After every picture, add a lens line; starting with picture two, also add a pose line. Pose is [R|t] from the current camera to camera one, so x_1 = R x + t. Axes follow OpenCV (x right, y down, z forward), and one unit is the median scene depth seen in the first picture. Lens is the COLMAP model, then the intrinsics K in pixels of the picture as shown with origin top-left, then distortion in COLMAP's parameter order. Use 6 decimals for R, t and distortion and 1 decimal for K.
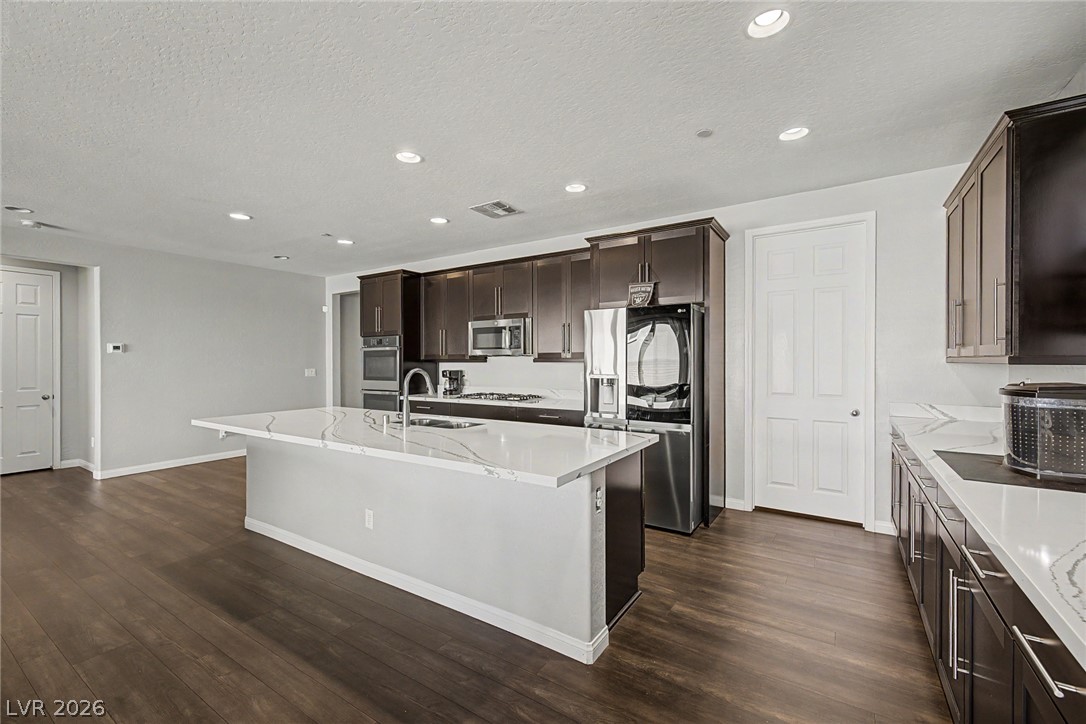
lens RADIAL K [[458.3, 0, 535.9], [0, 458.3, 362.2], [0, 0, 1]] dist [0.008379, -0.000514]
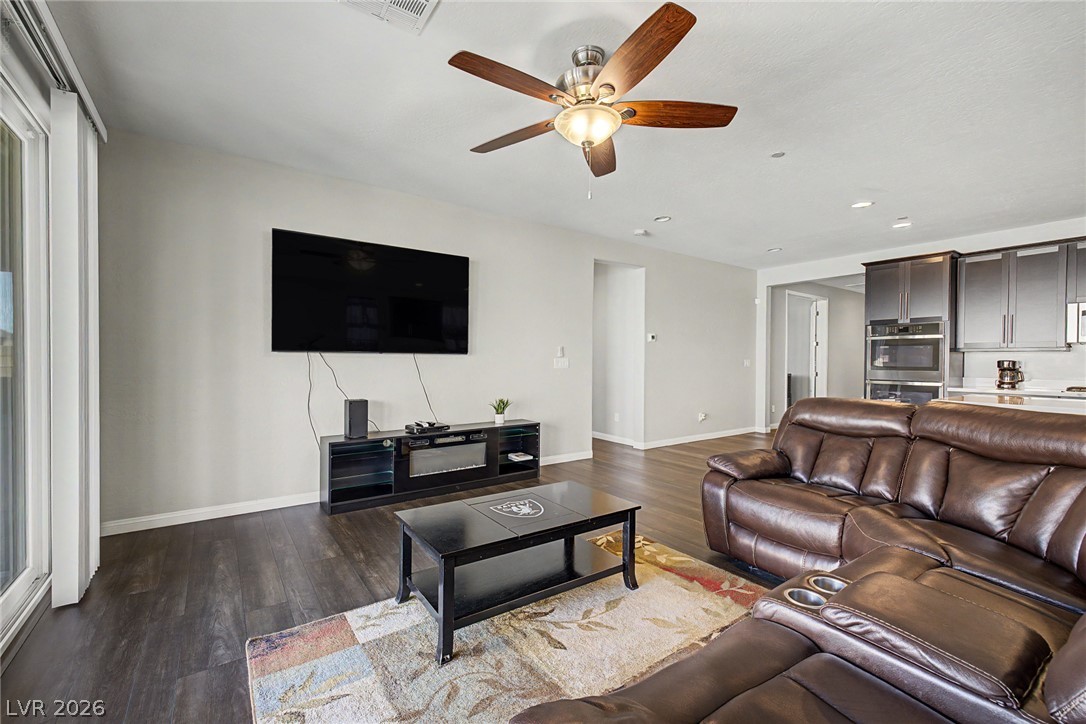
lens RADIAL K [[458.3, 0, 538.3], [0, 458.3, 362.0], [0, 0, 1]] dist [0.008379, -0.000514]
pose [[0.934259, 0.012572, -0.356373, -0.868622], [-0.013354, 0.999911, 0.000266, 0.039175], [0.356345, 0.004510, 0.934344, -0.195651]]
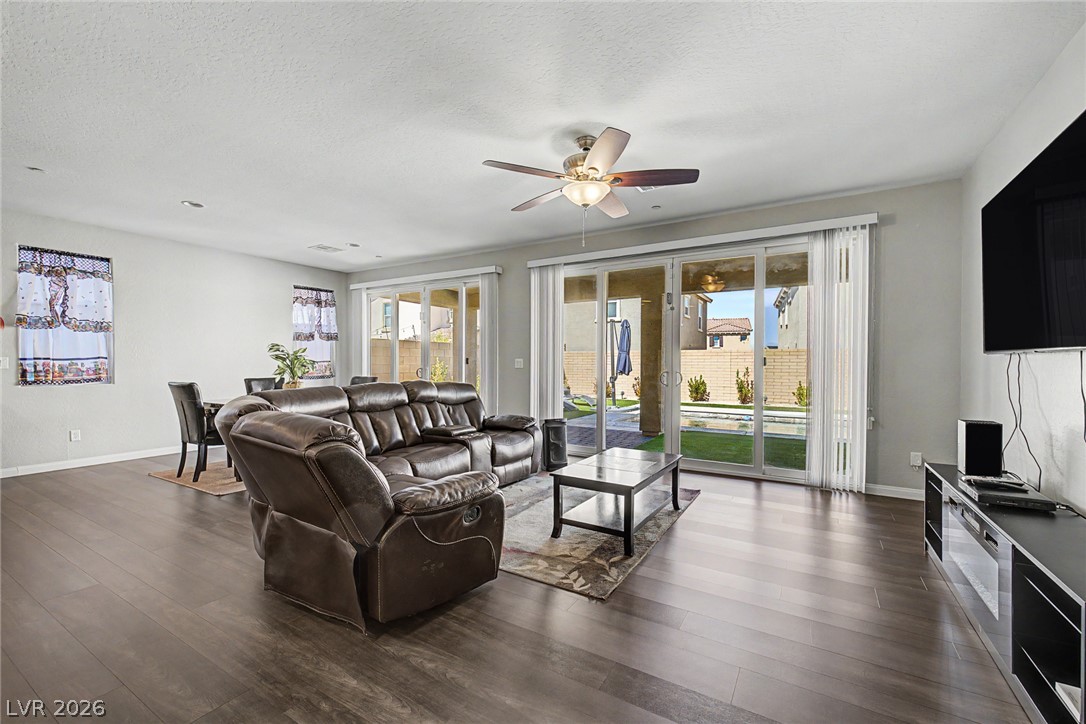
lens RADIAL K [[458.3, 0, 535.1], [0, 458.3, 363.3], [0, 0, 1]] dist [0.008379, -0.000514]
pose [[-0.999792, 0.002914, -0.020210, -0.905579], [0.002814, 0.999984, 0.004996, 0.035482], [0.020225, 0.004938, -0.999783, 0.940029]]
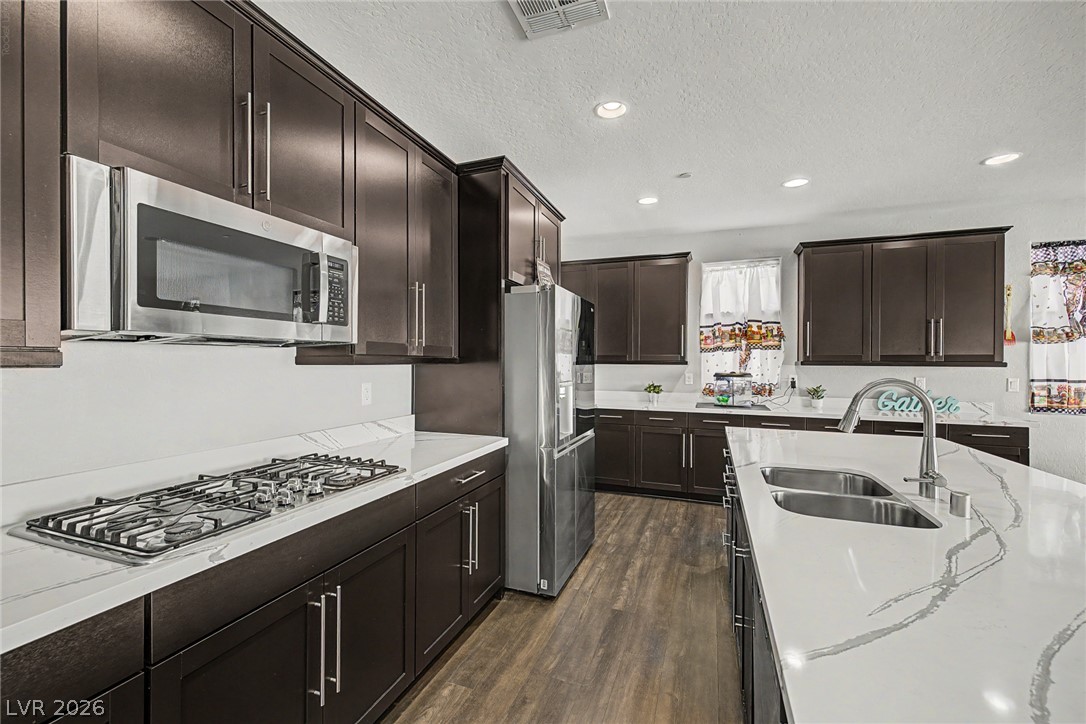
lens RADIAL K [[458.3, 0, 536.6], [0, 458.3, 360.7], [0, 0, 1]] dist [0.008379, -0.000514]
pose [[-0.220351, 0.002723, 0.975417, -0.427780], [-0.002421, 0.999991, -0.003339, -0.002156], [-0.975418, -0.003097, -0.220342, 0.967756]]
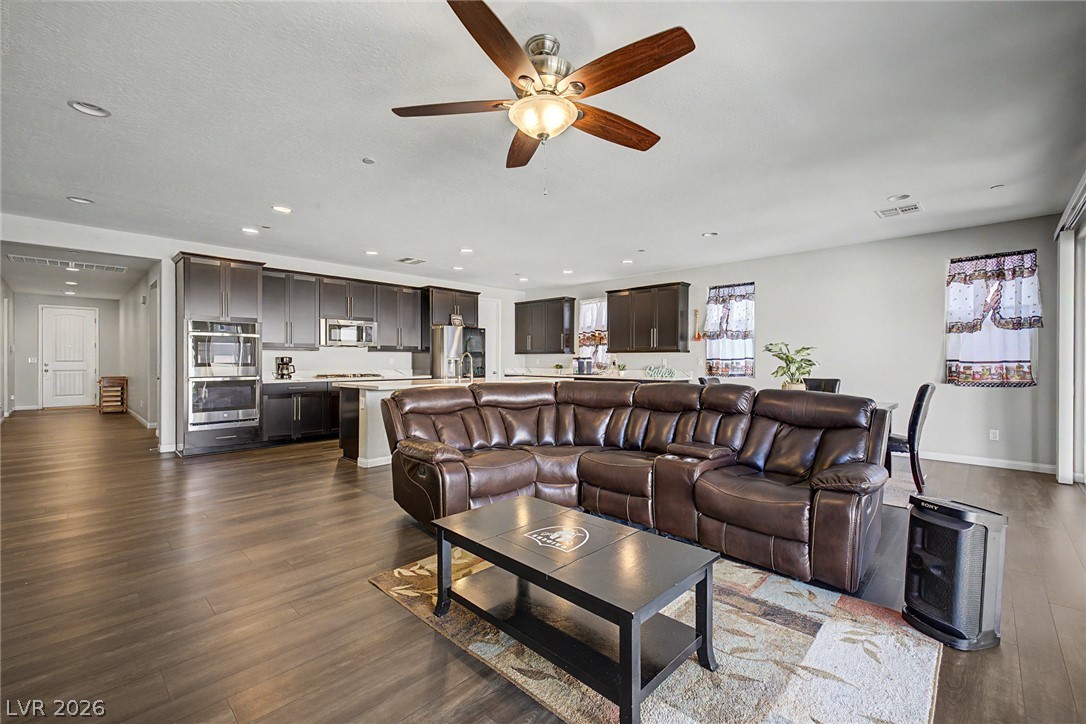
lens RADIAL K [[458.3, 0, 536.6], [0, 458.3, 366.5], [0, 0, 1]] dist [0.008379, -0.000514]
pose [[0.192069, -0.010943, 0.981320, -1.454083], [-0.000249, 0.999937, 0.011199, 0.034626], [-0.981381, -0.002395, 0.192054, 0.188963]]
